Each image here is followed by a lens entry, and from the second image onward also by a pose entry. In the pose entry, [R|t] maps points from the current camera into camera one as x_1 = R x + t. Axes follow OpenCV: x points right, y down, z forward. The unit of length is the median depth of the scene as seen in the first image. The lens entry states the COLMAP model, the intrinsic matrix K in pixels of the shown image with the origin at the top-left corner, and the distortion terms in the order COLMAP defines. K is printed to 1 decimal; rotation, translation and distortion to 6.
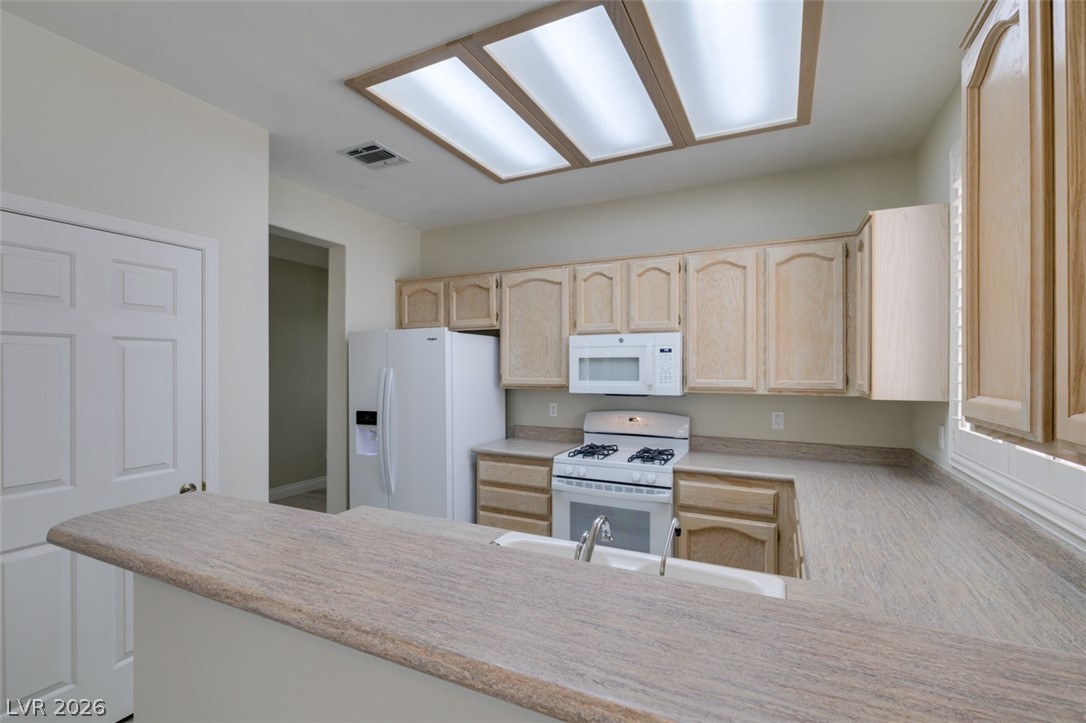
lens RADIAL K [[486.3, 0, 542.3], [0, 486.3, 368.7], [0, 0, 1]] dist [0.002048, 0.000283]
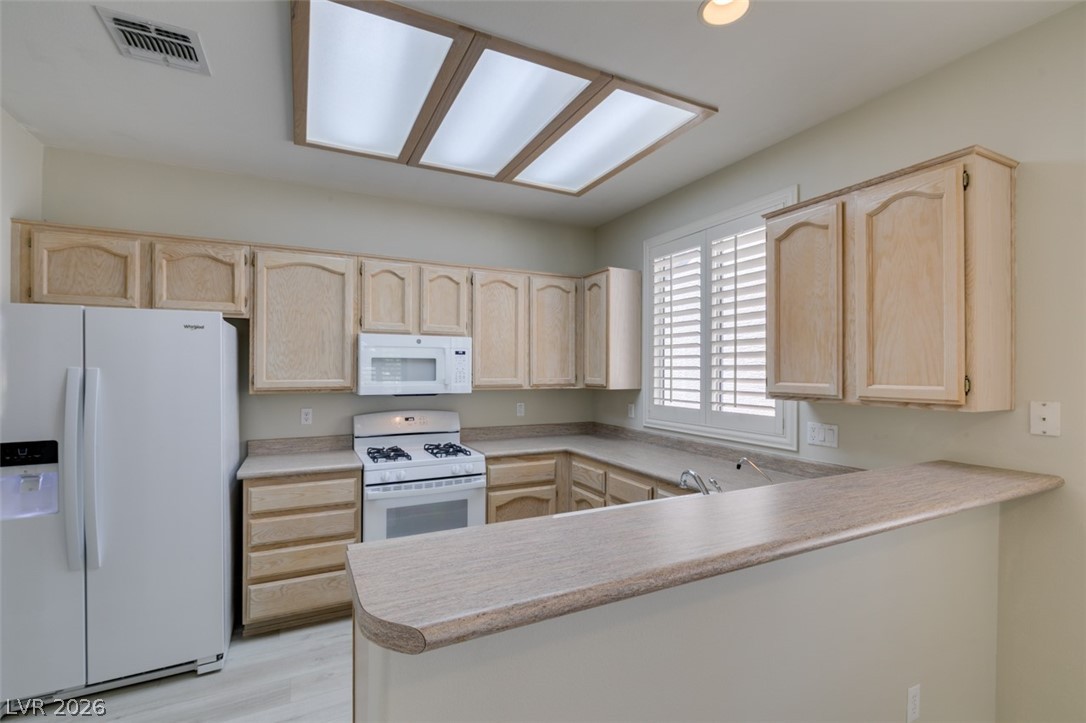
lens RADIAL K [[483.3, 0, 540.4], [0, 483.3, 366.3], [0, 0, 1]] dist [0.000440, -0.000305]
pose [[0.608968, 0.005973, 0.793172, -0.492844], [-0.000772, 0.999976, -0.006937, 0.001022], [-0.793195, 0.003612, 0.608958, 0.178432]]
